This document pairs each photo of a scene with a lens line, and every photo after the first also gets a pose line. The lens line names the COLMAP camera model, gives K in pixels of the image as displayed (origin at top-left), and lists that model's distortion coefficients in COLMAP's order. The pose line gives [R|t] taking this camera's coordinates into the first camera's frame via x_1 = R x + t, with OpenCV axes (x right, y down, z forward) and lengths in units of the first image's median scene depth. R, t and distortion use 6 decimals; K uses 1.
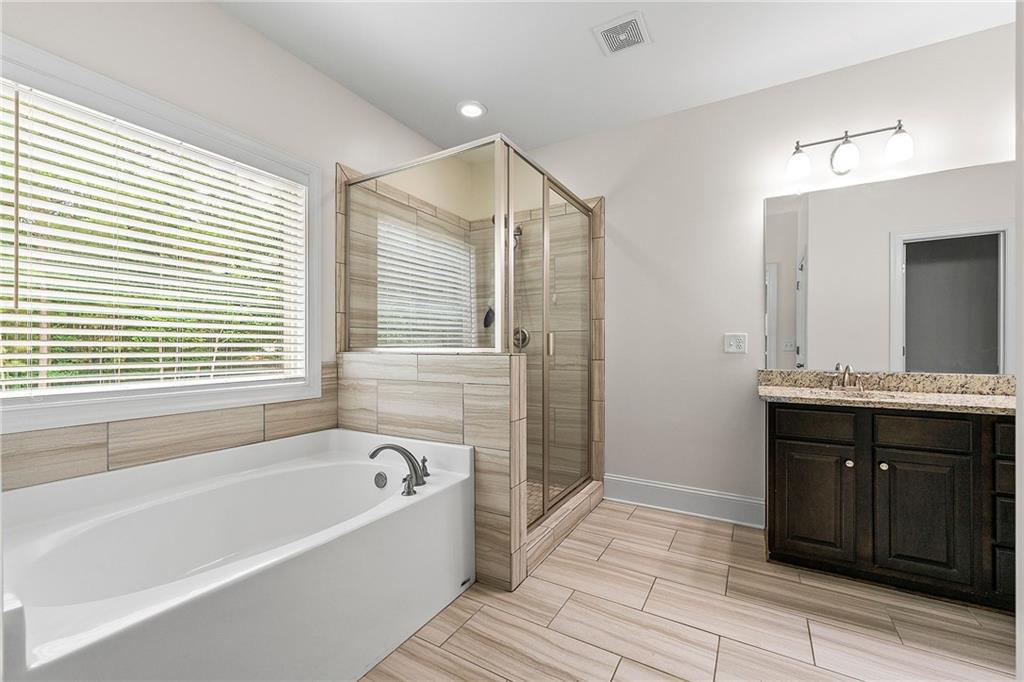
lens RADIAL K [[415.3, 0, 516.4], [0, 415.3, 344.1], [0, 0, 1]] dist [-0.000148, -0.000803]
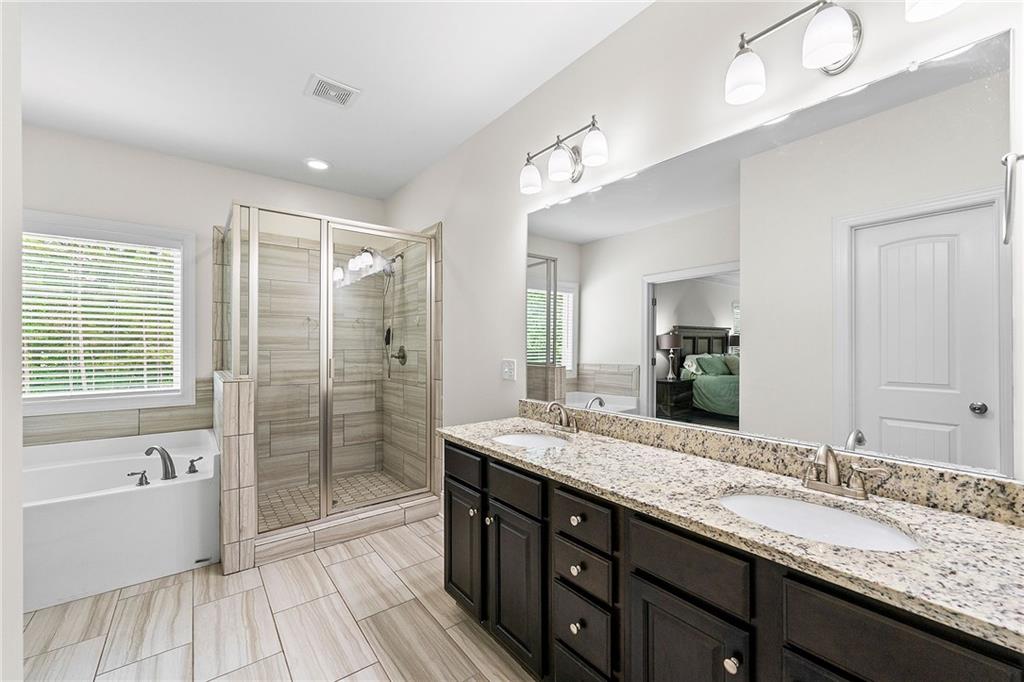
lens RADIAL K [[415.3, 0, 515.7], [0, 415.3, 341.1], [0, 0, 1]] dist [-0.000148, -0.000803]
pose [[0.929245, -0.002313, -0.369457, 1.047968], [0.001269, 0.999994, -0.003067, -0.075829], [0.369462, 0.002381, 0.929243, 0.151231]]
